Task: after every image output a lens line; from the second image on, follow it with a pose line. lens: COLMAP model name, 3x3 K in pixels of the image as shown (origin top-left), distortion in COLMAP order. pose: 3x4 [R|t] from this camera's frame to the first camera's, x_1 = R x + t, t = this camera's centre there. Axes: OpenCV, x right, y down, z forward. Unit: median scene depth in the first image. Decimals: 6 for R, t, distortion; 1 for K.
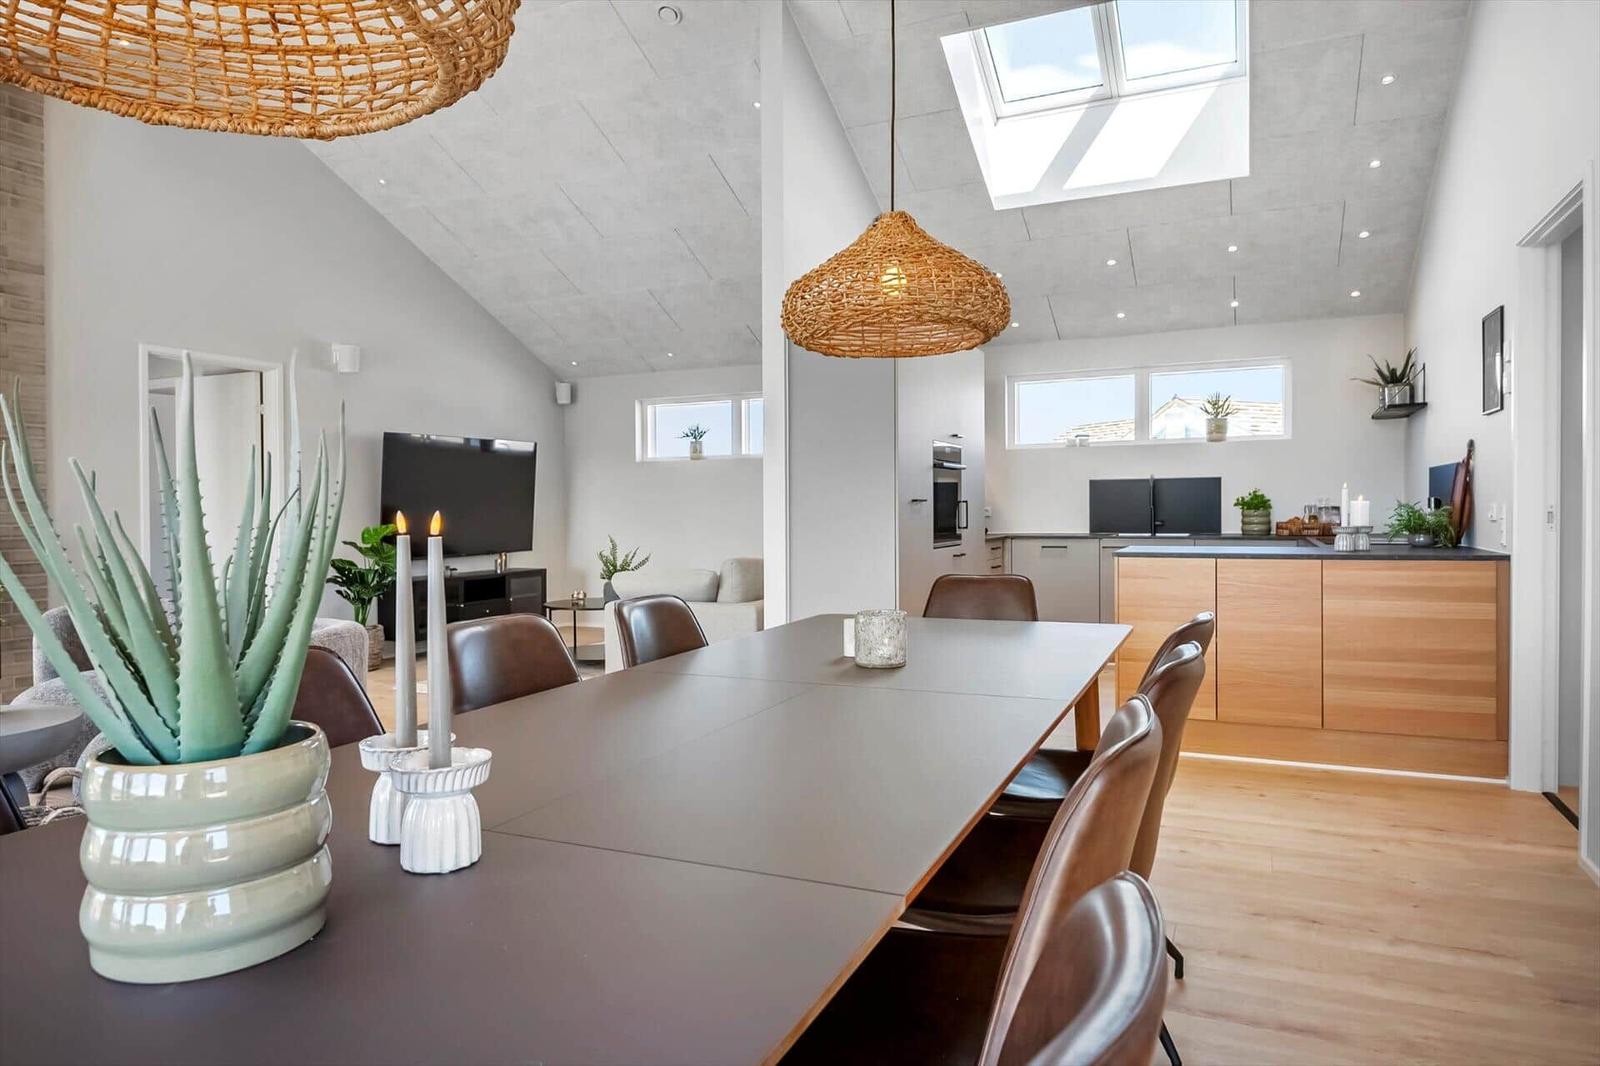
lens RADIAL K [[932.0, 0, 798.5], [0, 932.0, 501.7], [0, 0, 1]] dist [0.000051, -0.000434]
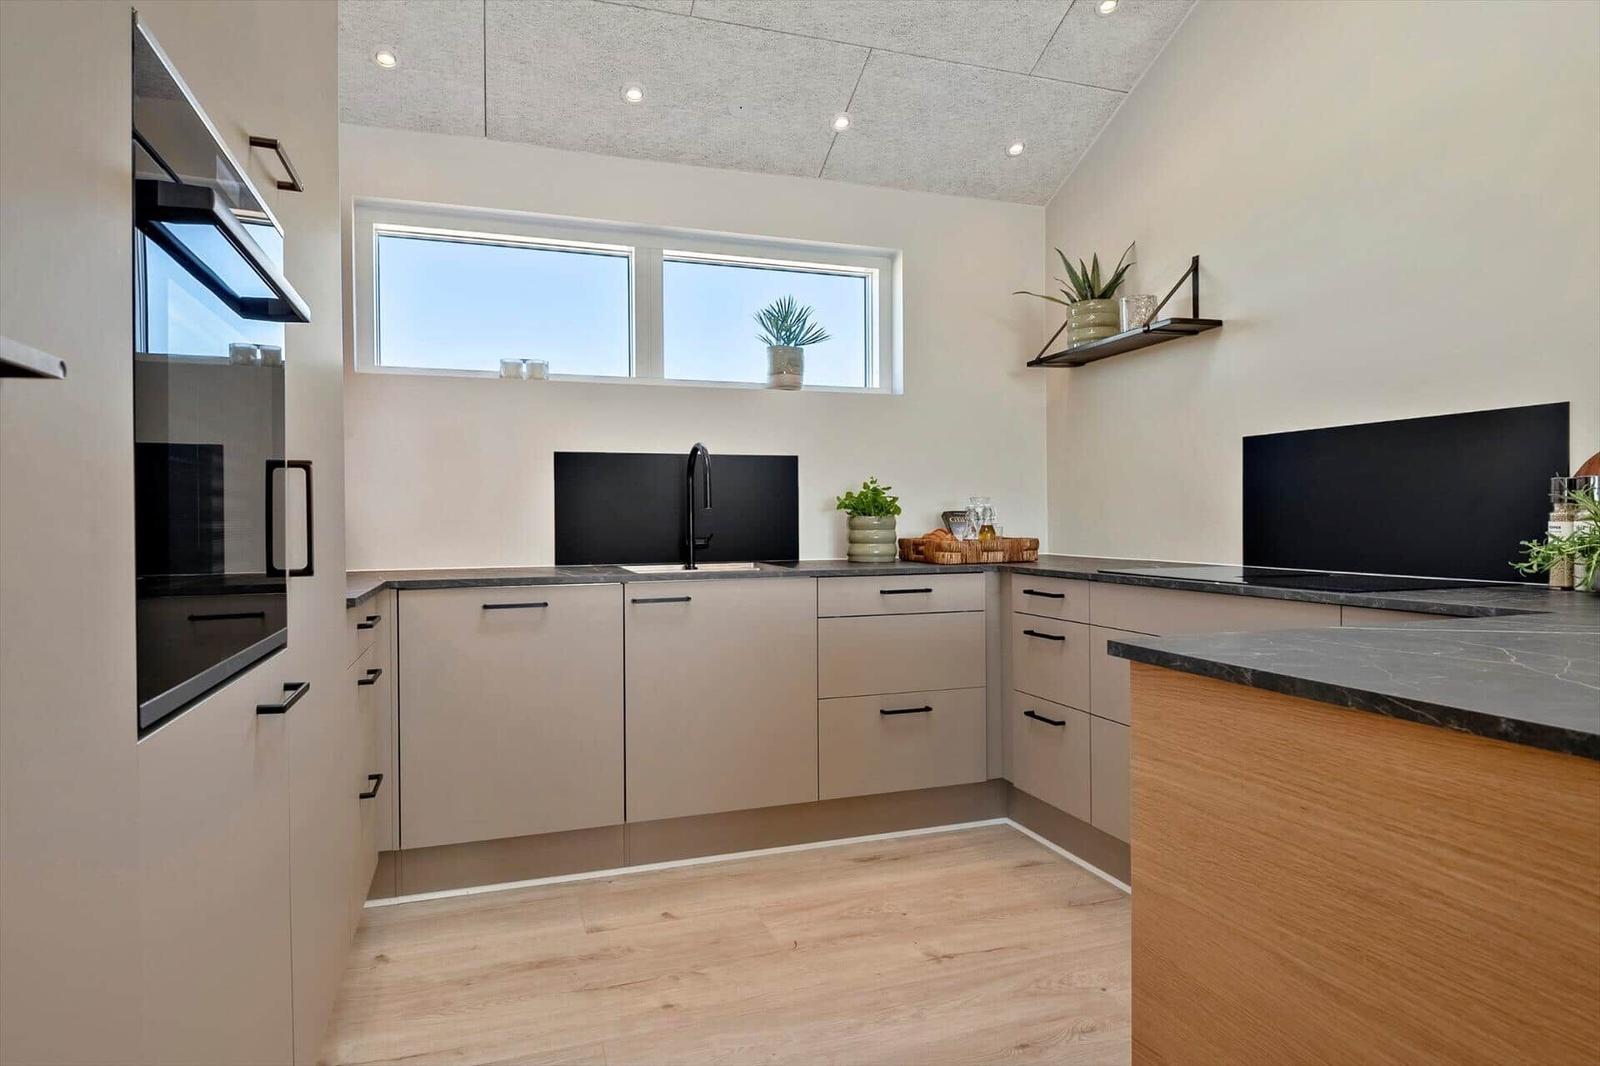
lens RADIAL K [[912.6, 0, 800.0], [0, 912.6, 533.0], [0, 0, 1]] dist [0.001562, -0.001208]
pose [[0.720211, -0.005010, 0.693737, 0.091299], [-0.001394, 0.999961, 0.008669, 0.013557], [-0.693753, -0.007211, 0.720177, 0.626300]]
